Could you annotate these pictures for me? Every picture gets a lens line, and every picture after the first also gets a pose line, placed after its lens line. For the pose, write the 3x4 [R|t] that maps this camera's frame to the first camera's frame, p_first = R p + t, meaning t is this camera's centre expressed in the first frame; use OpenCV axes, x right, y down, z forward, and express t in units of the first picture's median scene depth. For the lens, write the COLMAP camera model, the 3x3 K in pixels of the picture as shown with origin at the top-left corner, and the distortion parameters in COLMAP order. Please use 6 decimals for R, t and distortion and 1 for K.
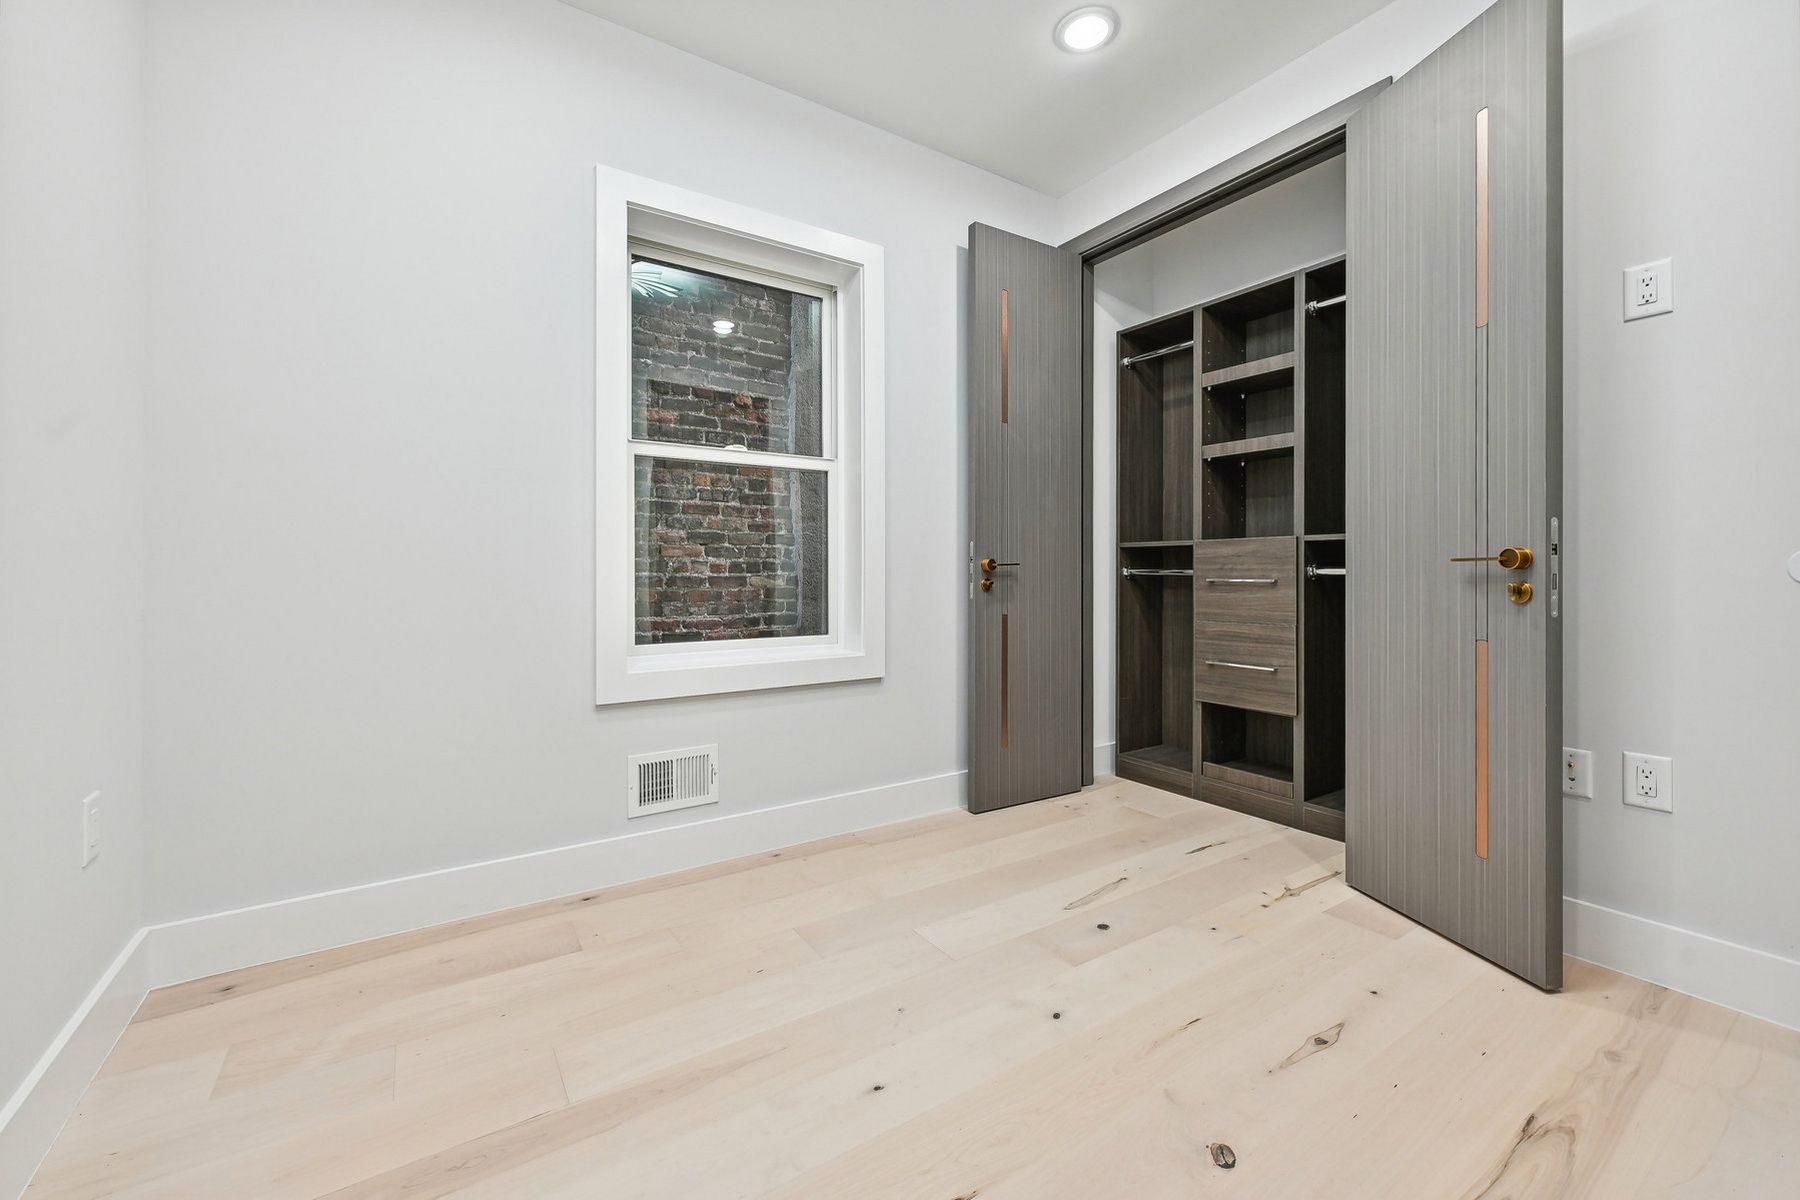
lens RADIAL K [[717.1, 0, 898.3], [0, 717.1, 592.9], [0, 0, 1]] dist [0.000810, -0.000271]
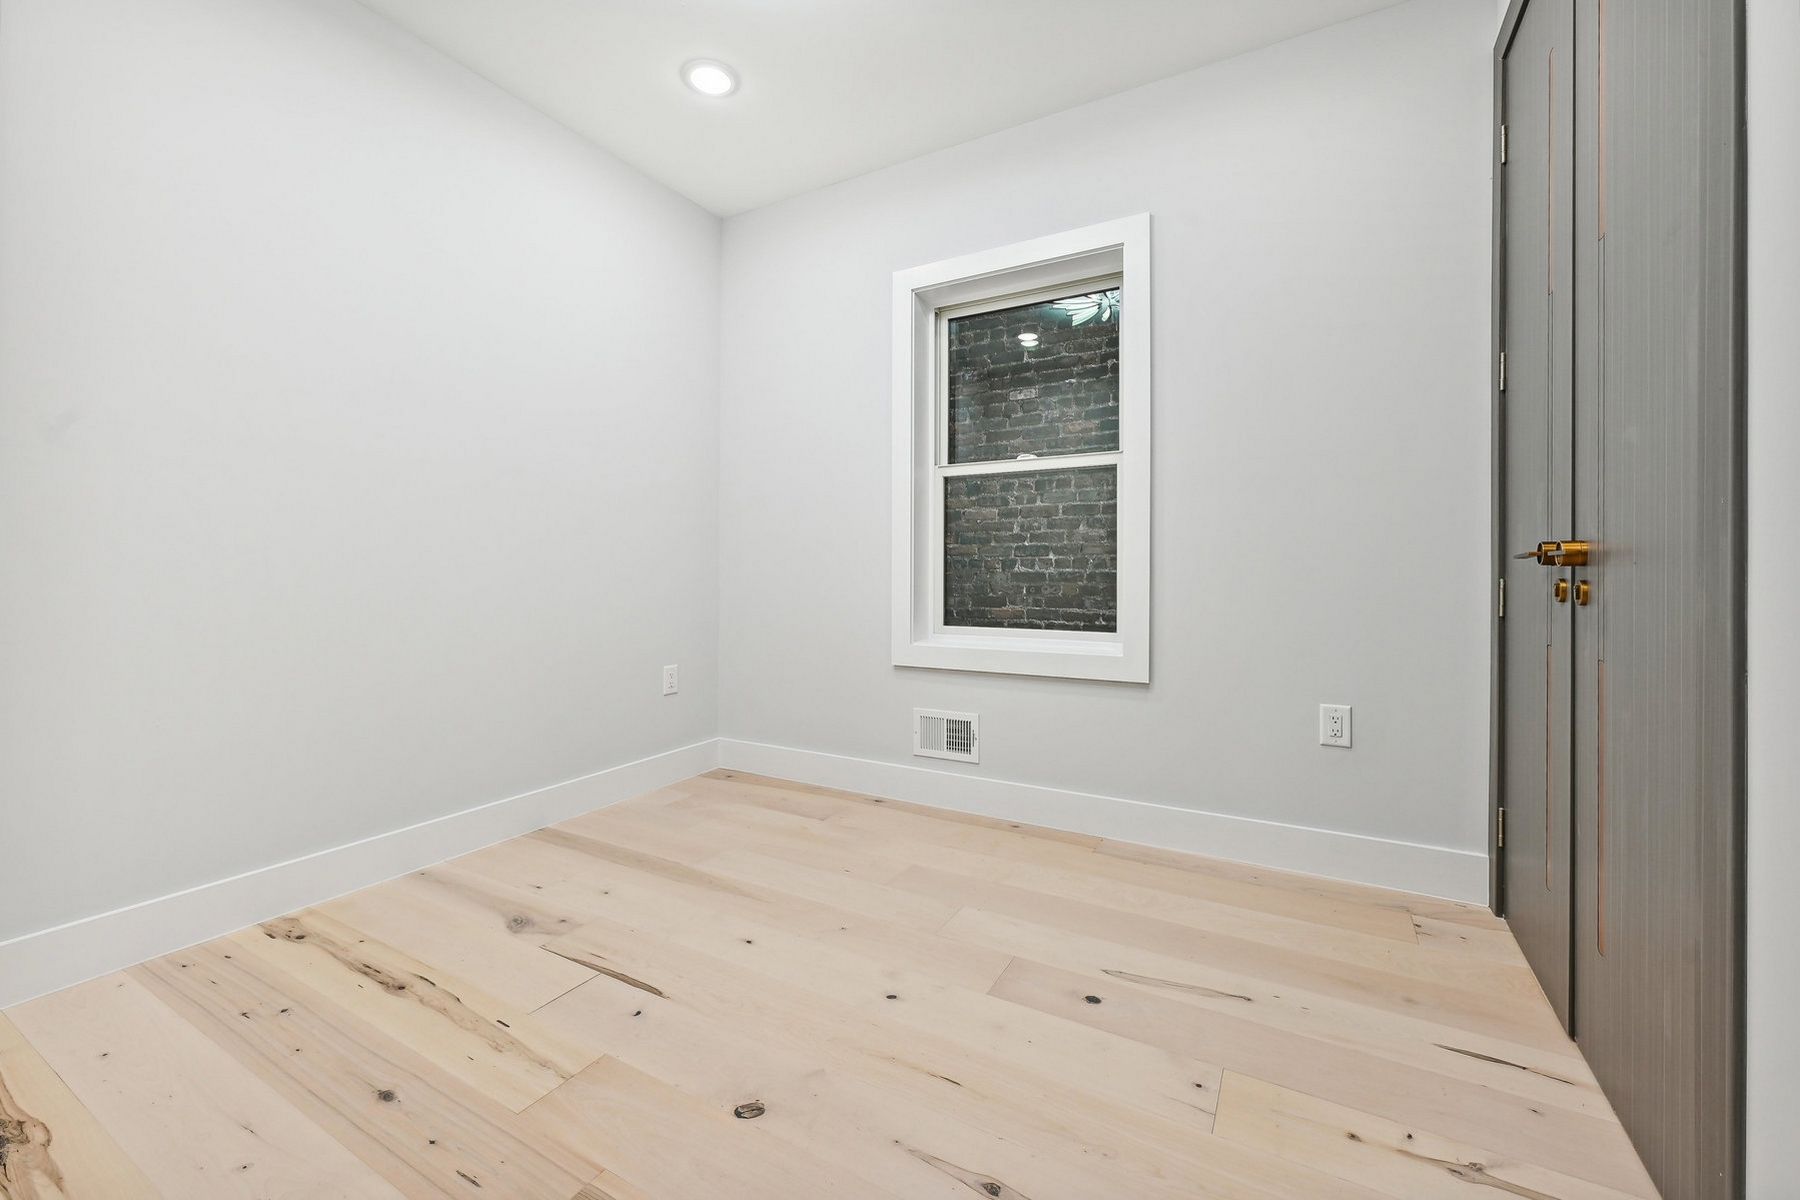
lens RADIAL K [[717.1, 0, 898.3], [0, 717.1, 592.9], [0, 0, 1]] dist [0.000810, -0.000271]
pose [[0.459415, 0.028039, -0.887779, 0.696617], [-0.022964, 0.999542, 0.019685, -0.008765], [0.887925, 0.011343, 0.459848, 0.324350]]
